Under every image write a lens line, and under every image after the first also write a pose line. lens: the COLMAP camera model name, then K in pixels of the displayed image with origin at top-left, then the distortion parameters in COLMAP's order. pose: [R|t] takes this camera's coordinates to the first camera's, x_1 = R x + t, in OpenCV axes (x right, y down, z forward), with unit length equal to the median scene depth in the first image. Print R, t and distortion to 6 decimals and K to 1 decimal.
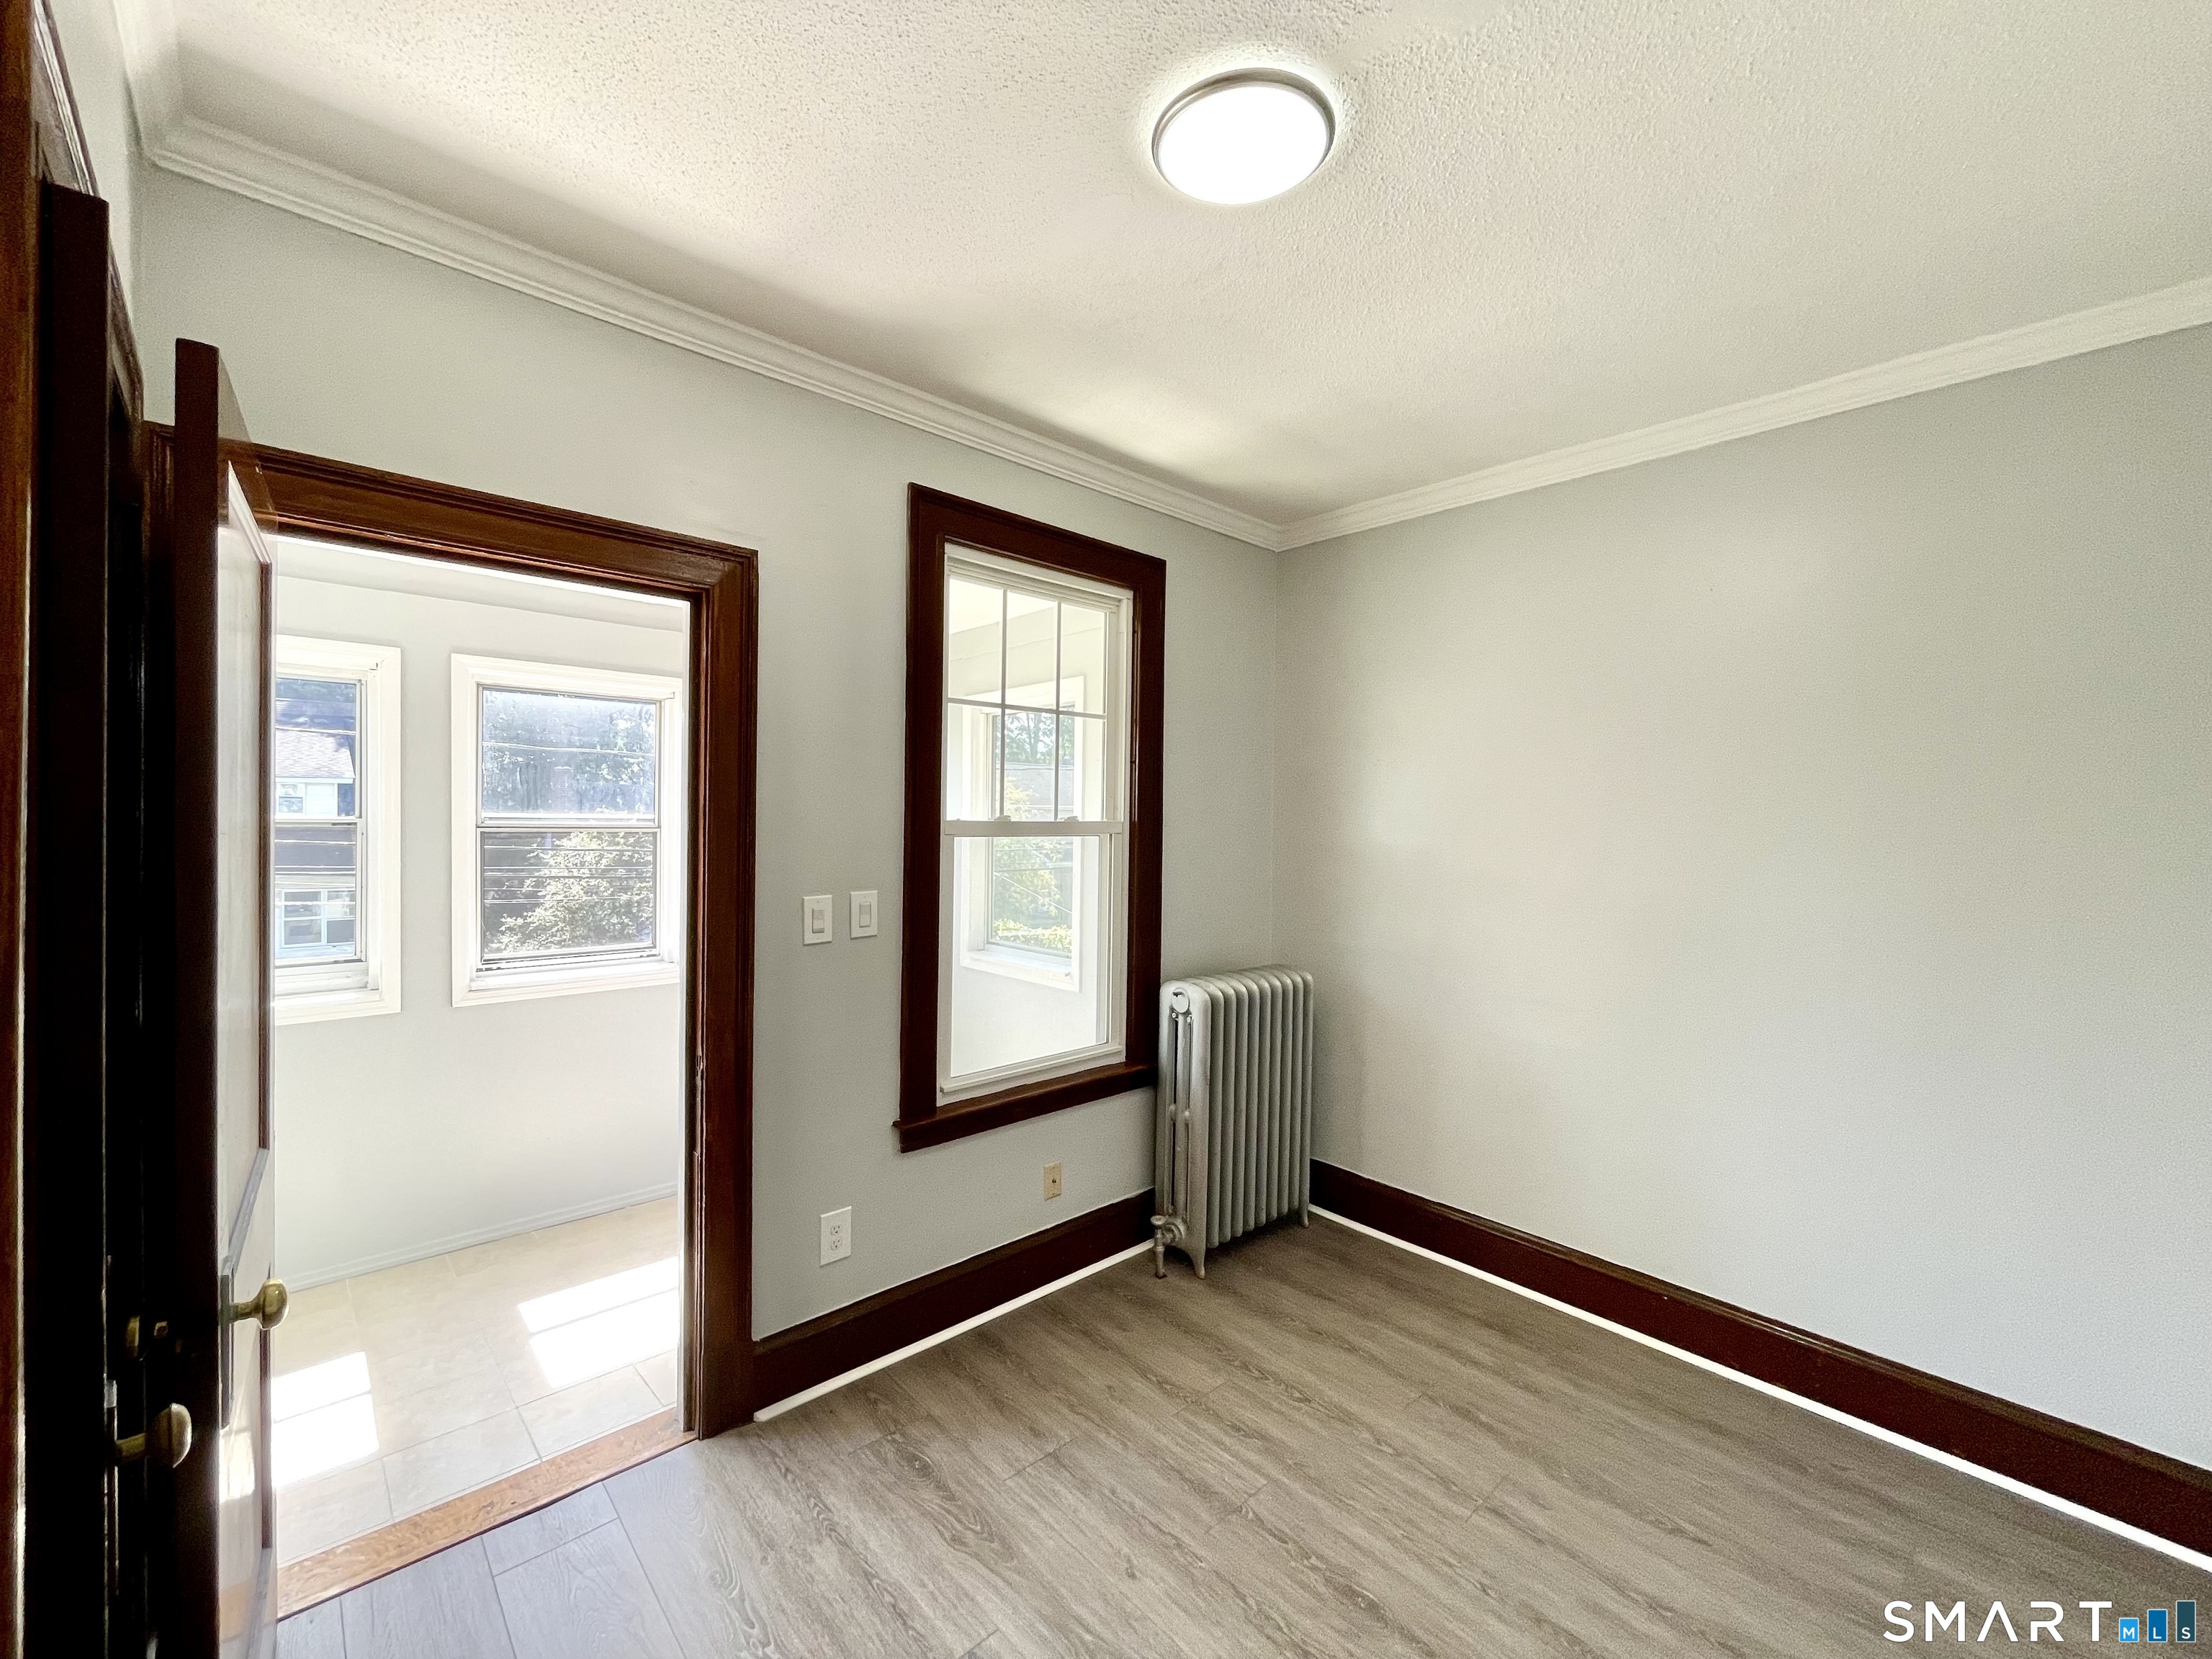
lens RADIAL K [[903.0, 0, 1100.9], [0, 903.0, 836.0], [0, 0, 1]] dist [-0.003277, -0.001104]
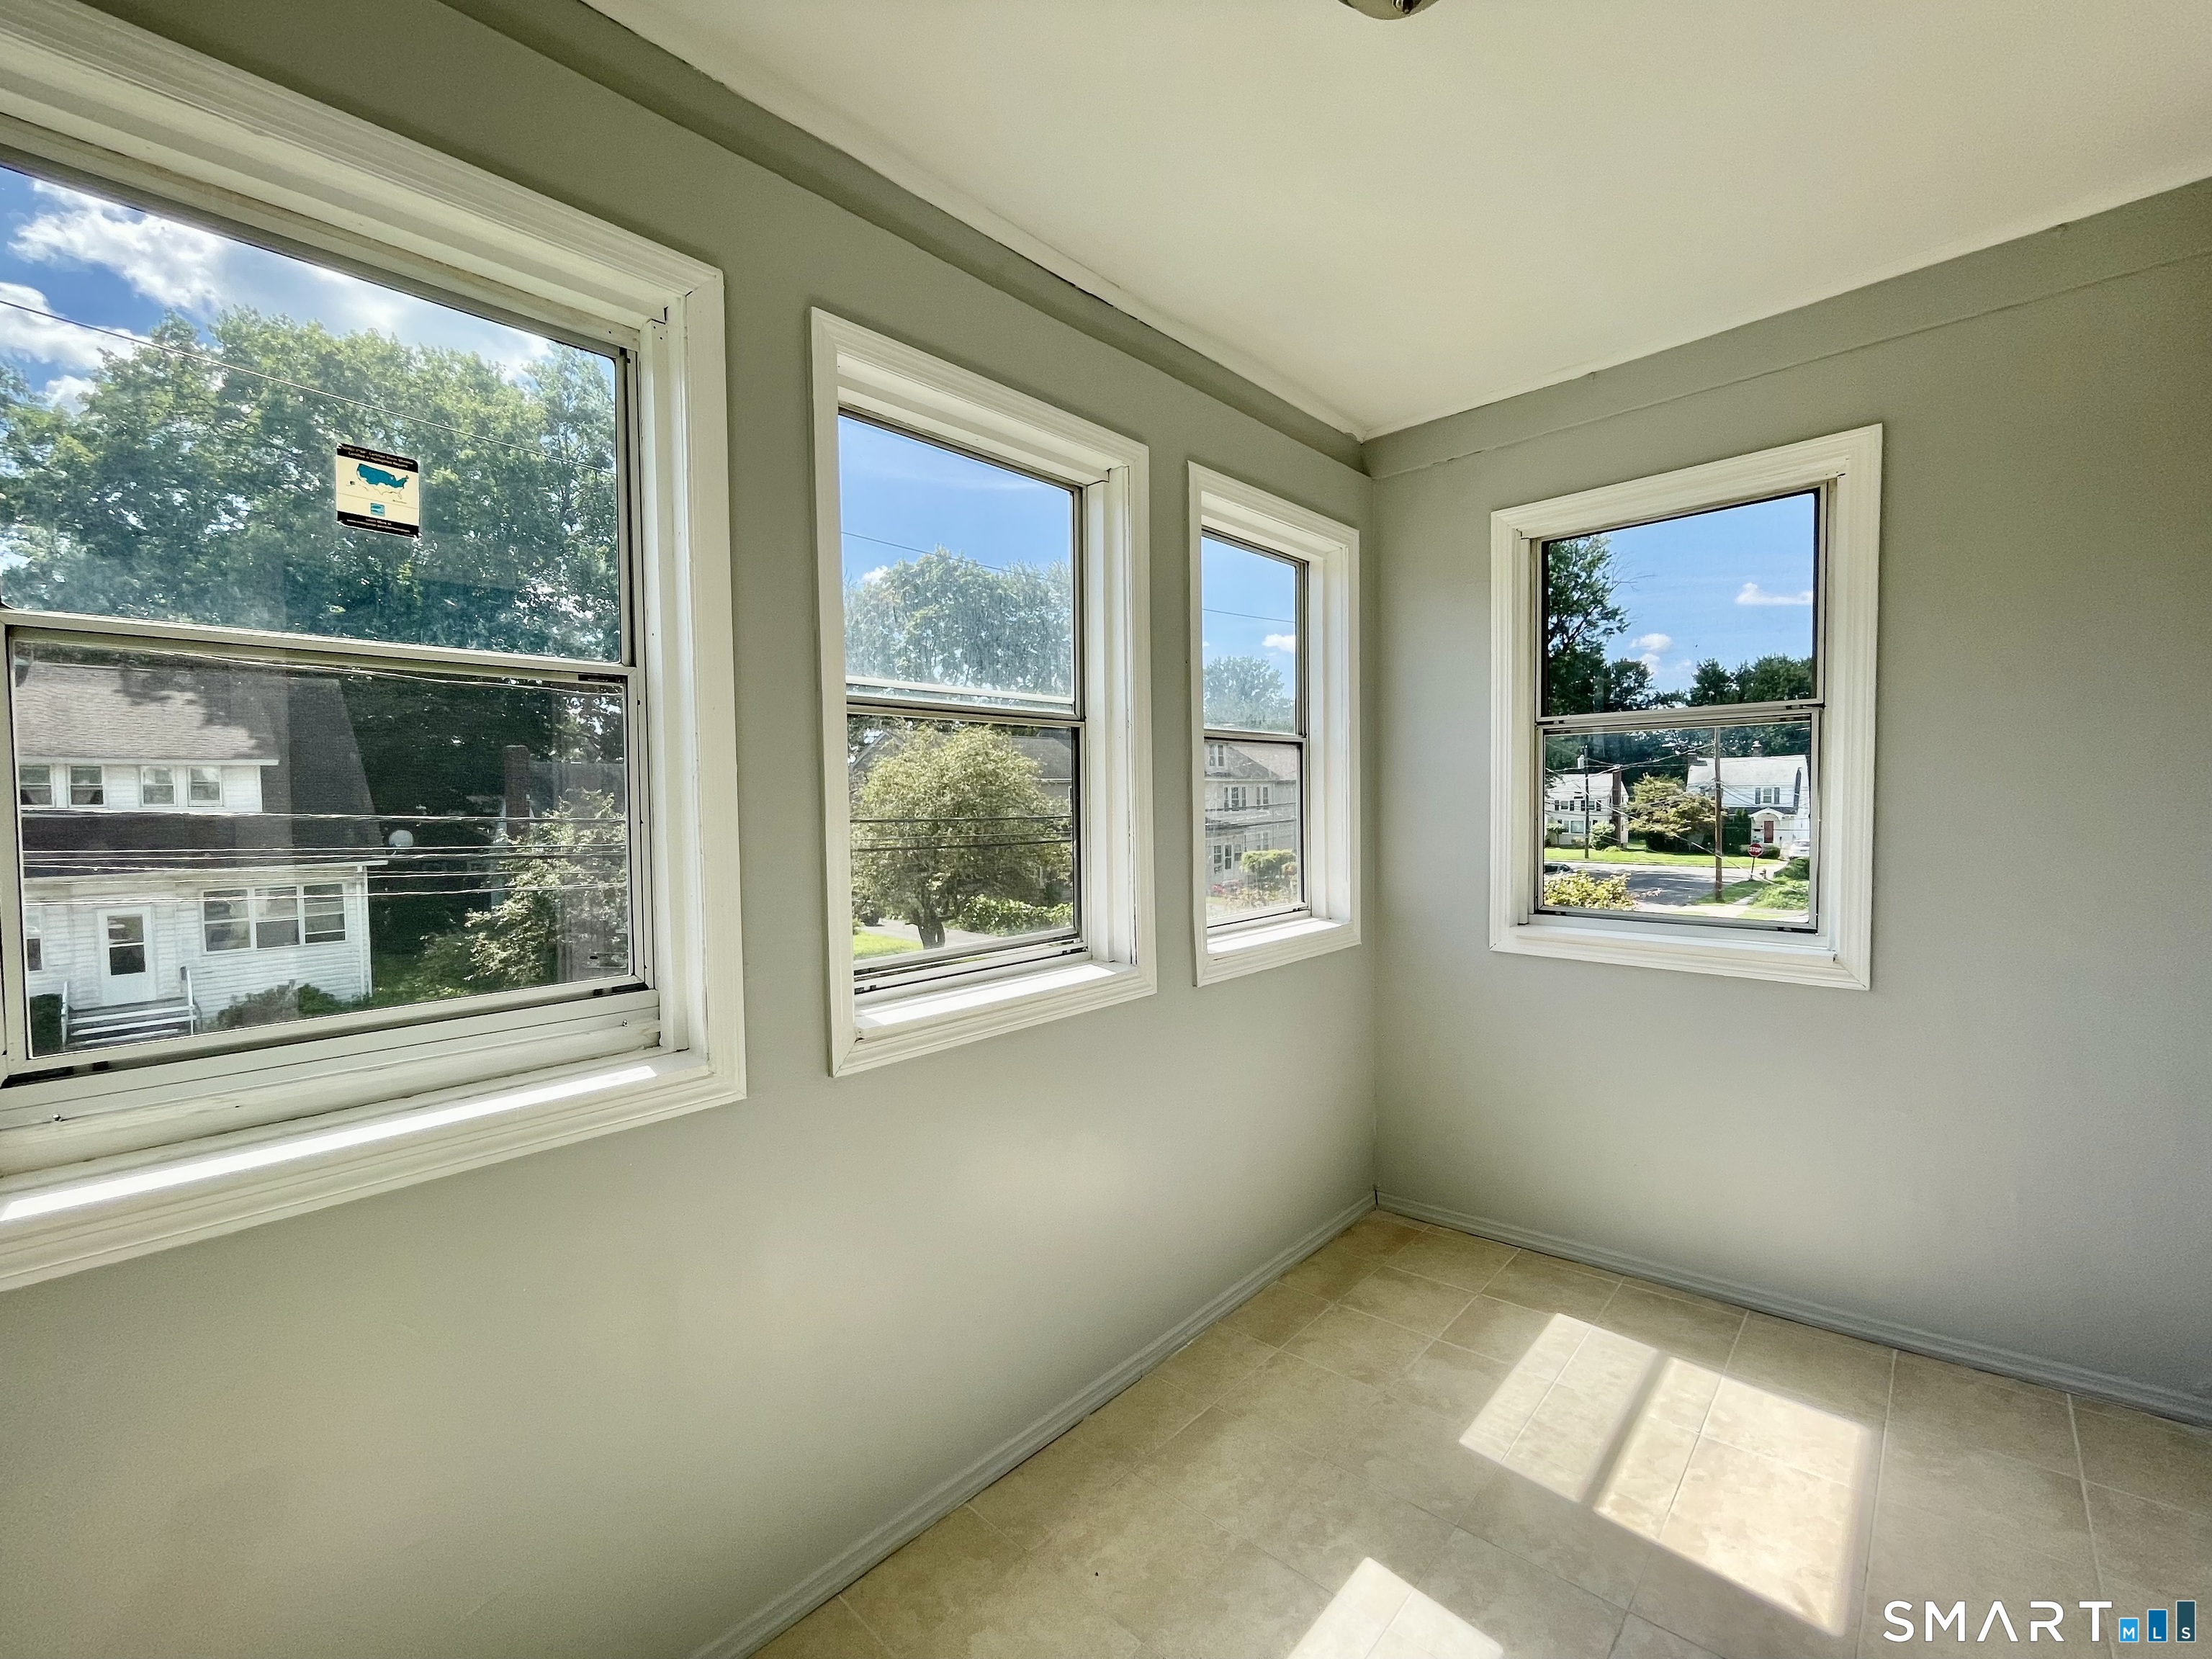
lens RADIAL K [[903.0, 0, 1097.2], [0, 903.0, 824.0], [0, 0, 1]] dist [-0.003277, -0.001104]
pose [[0.997884, -0.027244, 0.059033, -0.099840], [0.026528, 0.999565, 0.012884, 0.009325], [-0.059358, -0.011291, 0.998173, 0.086912]]
